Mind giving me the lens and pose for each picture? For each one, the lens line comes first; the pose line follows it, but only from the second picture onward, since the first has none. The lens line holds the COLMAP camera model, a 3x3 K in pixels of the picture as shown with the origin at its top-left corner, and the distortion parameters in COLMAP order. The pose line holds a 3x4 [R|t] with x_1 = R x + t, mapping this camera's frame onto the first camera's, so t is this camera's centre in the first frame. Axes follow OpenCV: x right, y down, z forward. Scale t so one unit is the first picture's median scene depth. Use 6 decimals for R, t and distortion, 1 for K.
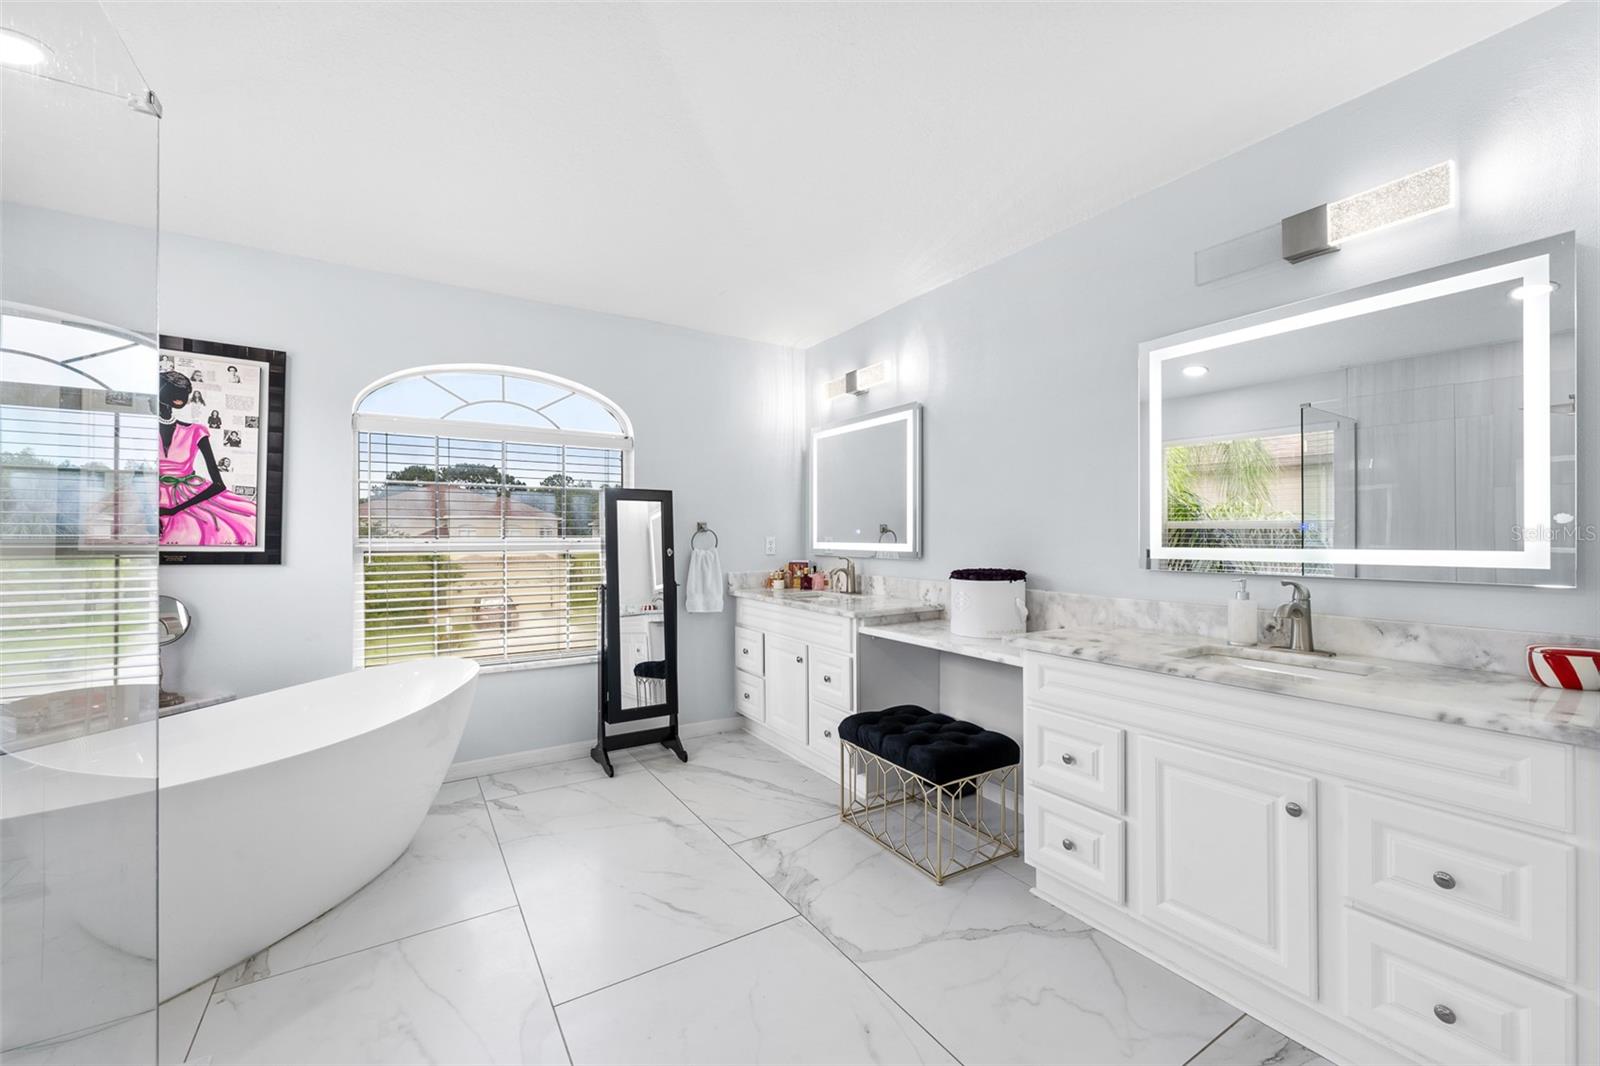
lens RADIAL K [[638.2, 0, 802.9], [0, 638.2, 532.1], [0, 0, 1]] dist [0.002159, -0.000214]
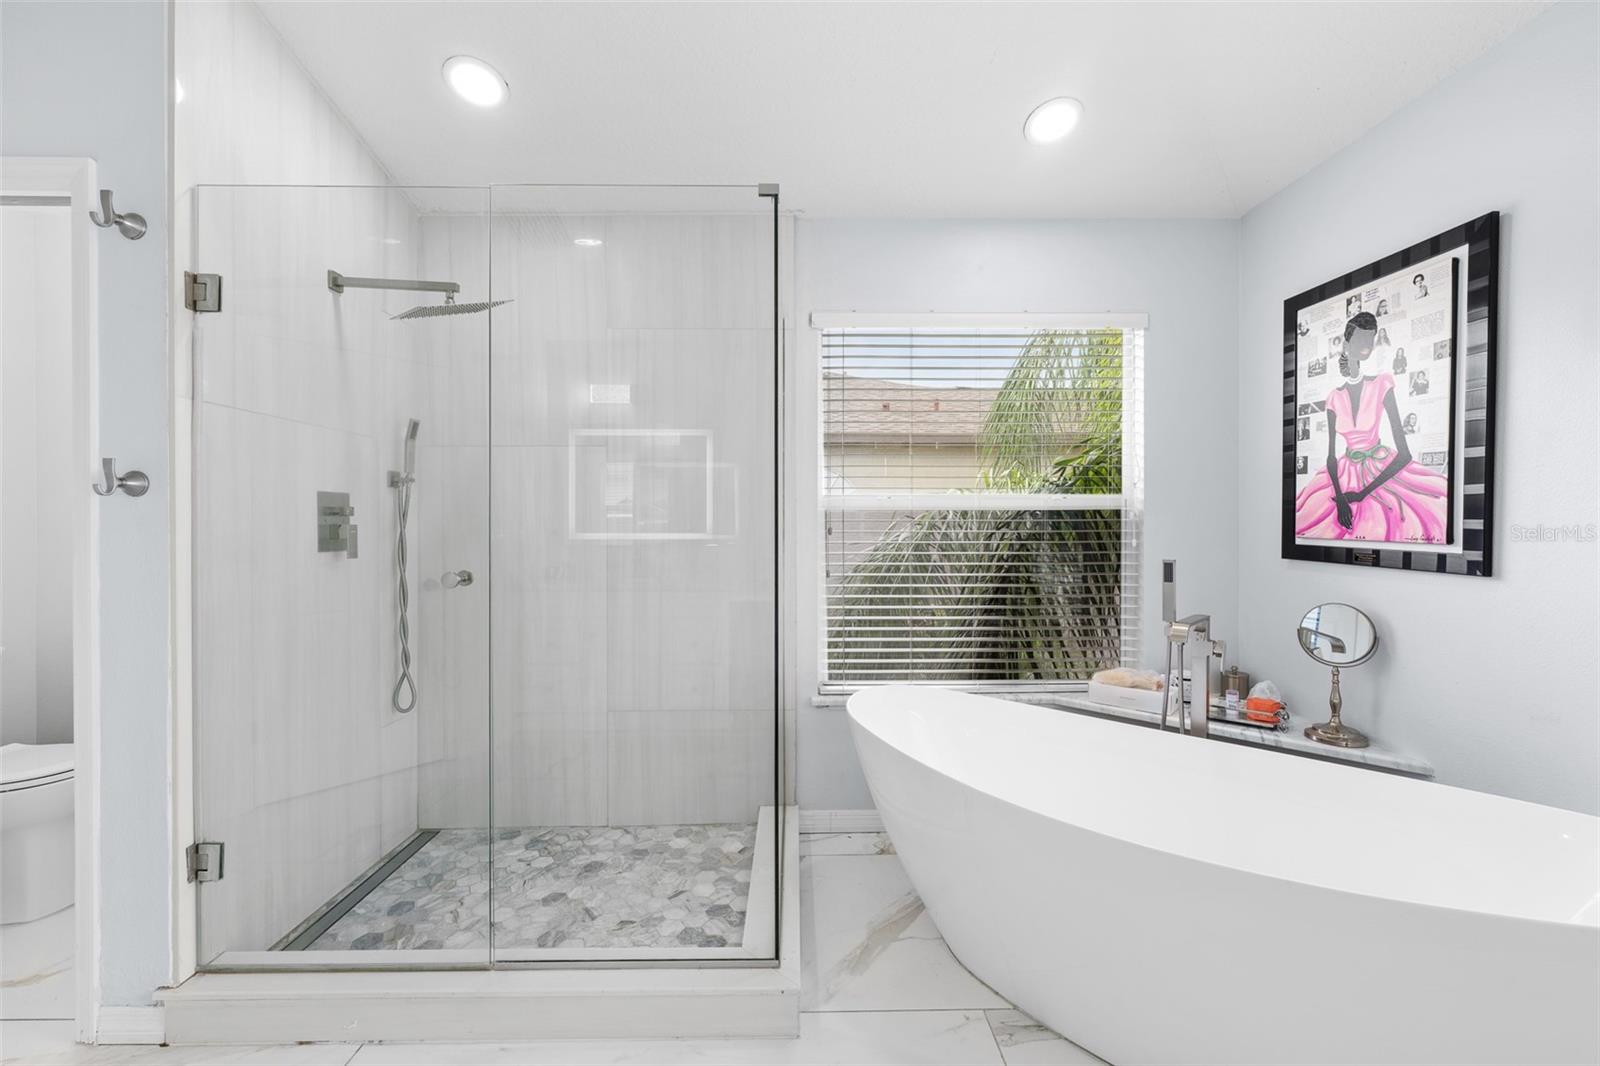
lens RADIAL K [[638.2, 0, 806.0], [0, 638.2, 531.2], [0, 0, 1]] dist [0.002159, -0.000214]
pose [[-0.521770, 0.004415, -0.853075, 0.013345], [0.002999, 0.999990, 0.003341, 0.004912], [0.853081, -0.000816, -0.521778, 0.815593]]
